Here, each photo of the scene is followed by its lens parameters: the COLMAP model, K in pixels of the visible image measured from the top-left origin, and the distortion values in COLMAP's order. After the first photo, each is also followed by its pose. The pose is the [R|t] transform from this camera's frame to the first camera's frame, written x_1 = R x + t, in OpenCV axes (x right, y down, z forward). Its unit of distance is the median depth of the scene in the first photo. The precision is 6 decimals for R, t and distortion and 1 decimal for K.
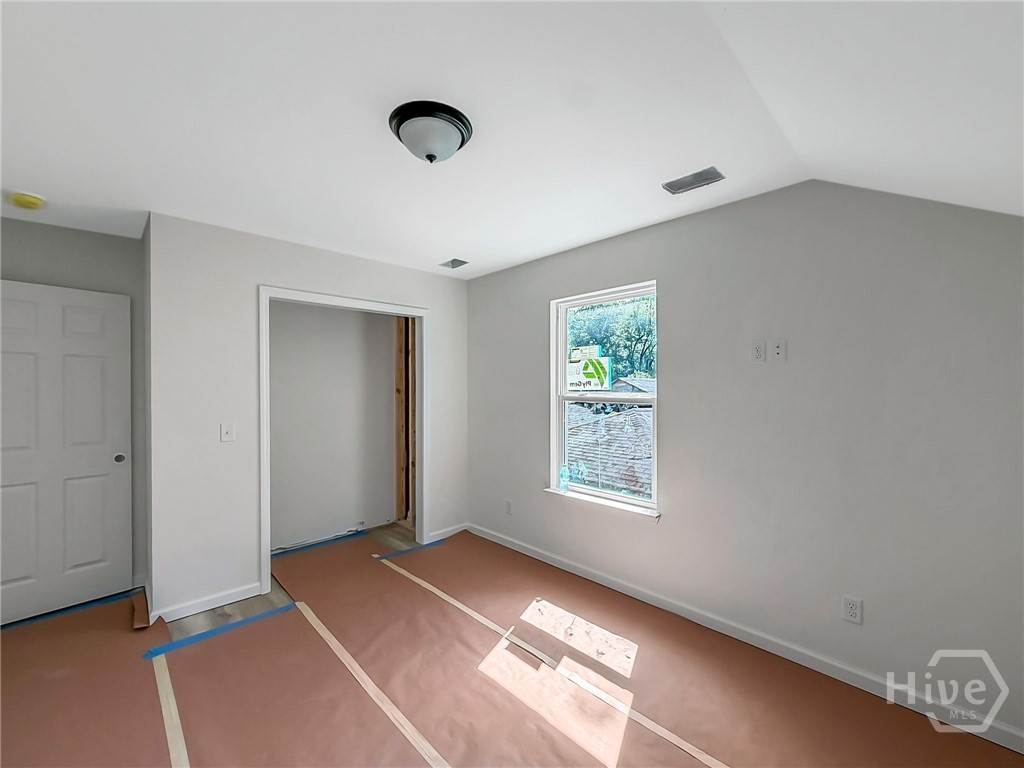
lens RADIAL K [[429.2, 0, 510.8], [0, 429.2, 414.4], [0, 0, 1]] dist [0.000616, -0.000017]
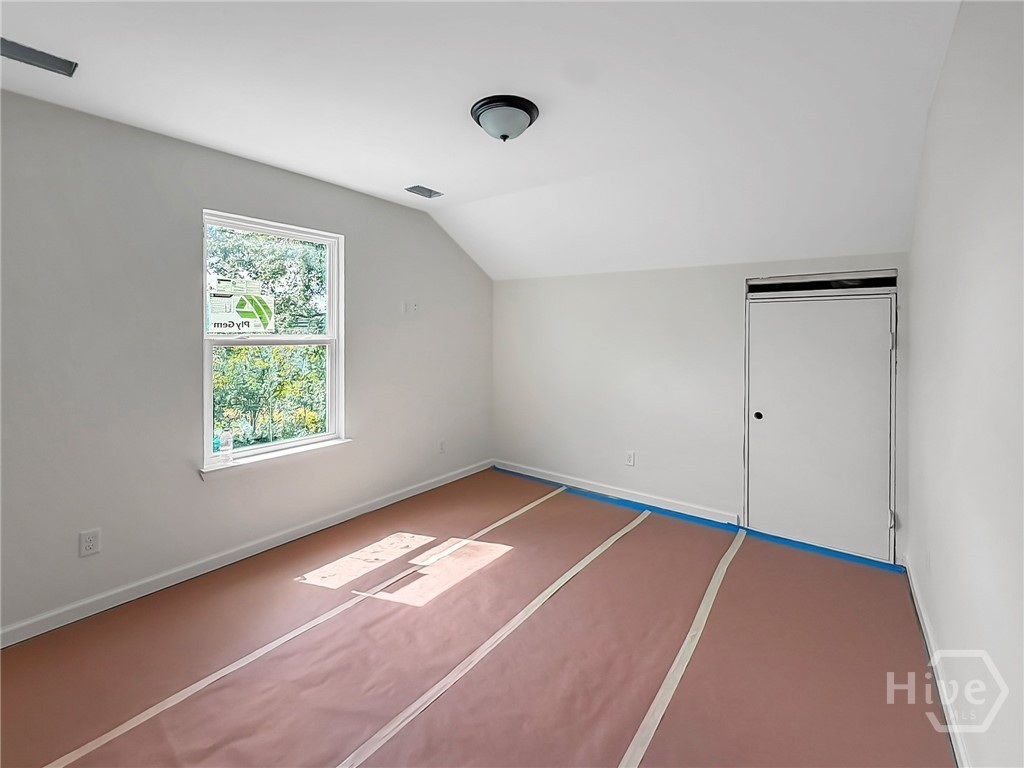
lens RADIAL K [[428.4, 0, 510.7], [0, 428.4, 372.7], [0, 0, 1]] dist [0.000438, -0.000329]
pose [[-0.150740, -0.085983, 0.984827, -0.749055], [0.065374, 0.993163, 0.096717, -0.026127], [-0.986409, 0.078962, -0.144088, 0.636942]]
